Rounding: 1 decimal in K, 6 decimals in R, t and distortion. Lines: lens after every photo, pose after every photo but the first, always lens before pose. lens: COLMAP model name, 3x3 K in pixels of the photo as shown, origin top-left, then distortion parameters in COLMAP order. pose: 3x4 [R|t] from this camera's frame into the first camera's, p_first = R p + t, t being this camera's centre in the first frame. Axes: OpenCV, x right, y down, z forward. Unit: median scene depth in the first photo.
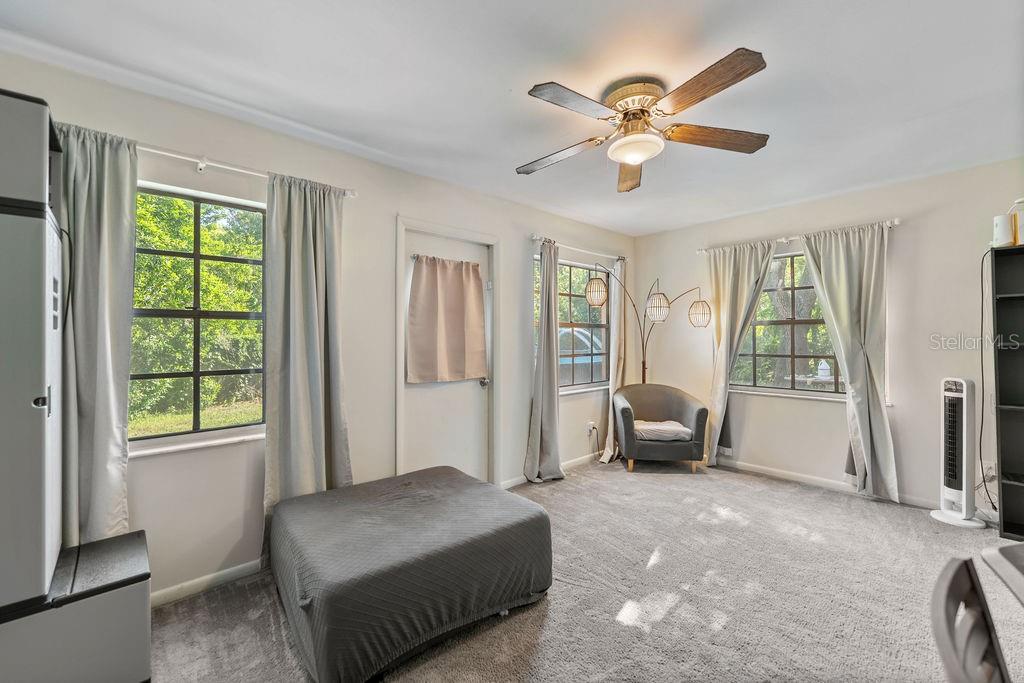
lens RADIAL K [[423.7, 0, 510.3], [0, 423.7, 334.9], [0, 0, 1]] dist [-0.000846, -0.000100]
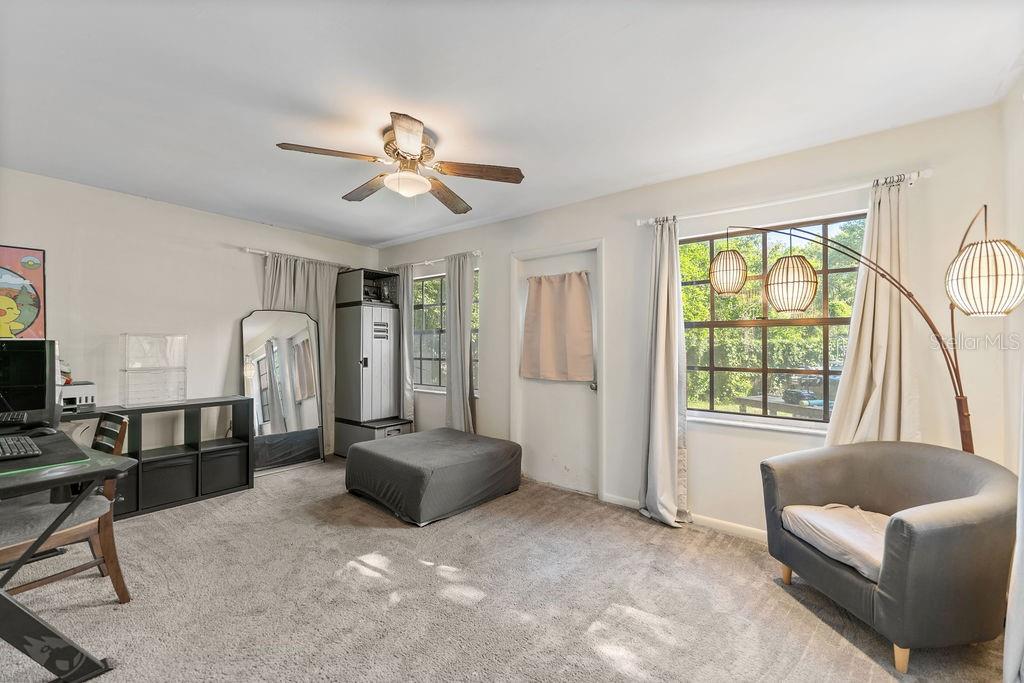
lens RADIAL K [[417.8, 0, 512.0], [0, 417.8, 341.5], [0, 0, 1]] dist [-0.000672, -0.000041]
pose [[0.161998, -0.001426, -0.986790, 0.892618], [0.007124, 0.999975, -0.000275, 0.003995], [0.986765, -0.006986, 0.162004, 0.651411]]
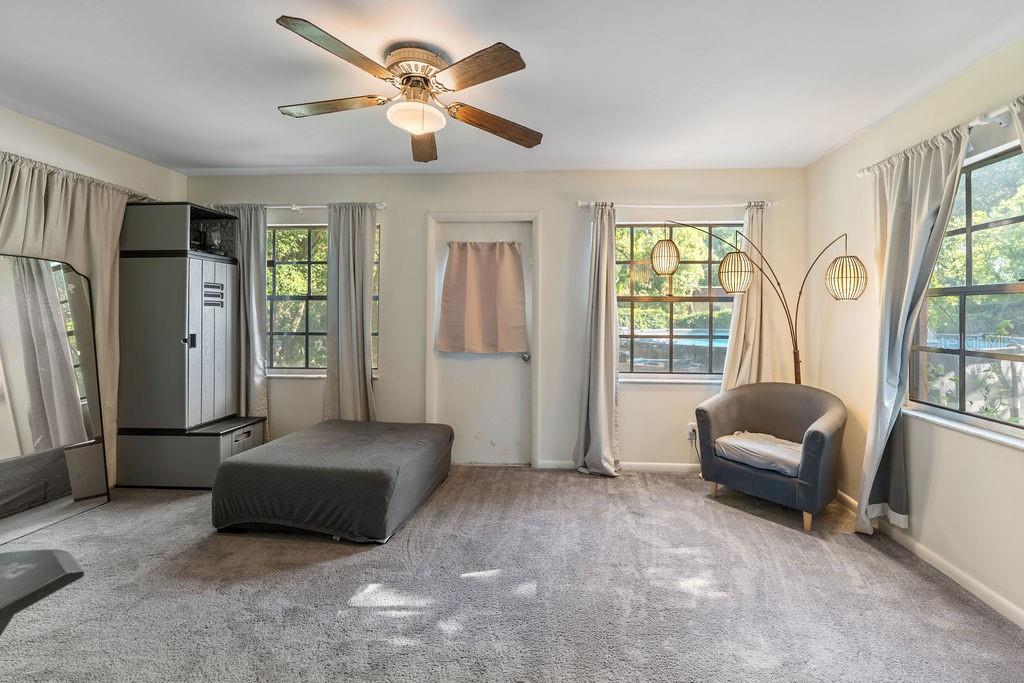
lens RADIAL K [[432.2, 0, 541.9], [0, 432.2, 312.3], [0, 0, 1]] dist [-0.000397, 0.000041]
pose [[0.696008, 0.008993, -0.717978, 0.714297], [-0.002623, 0.999947, 0.009982, -0.006396], [0.718030, -0.005064, 0.695994, 0.309328]]
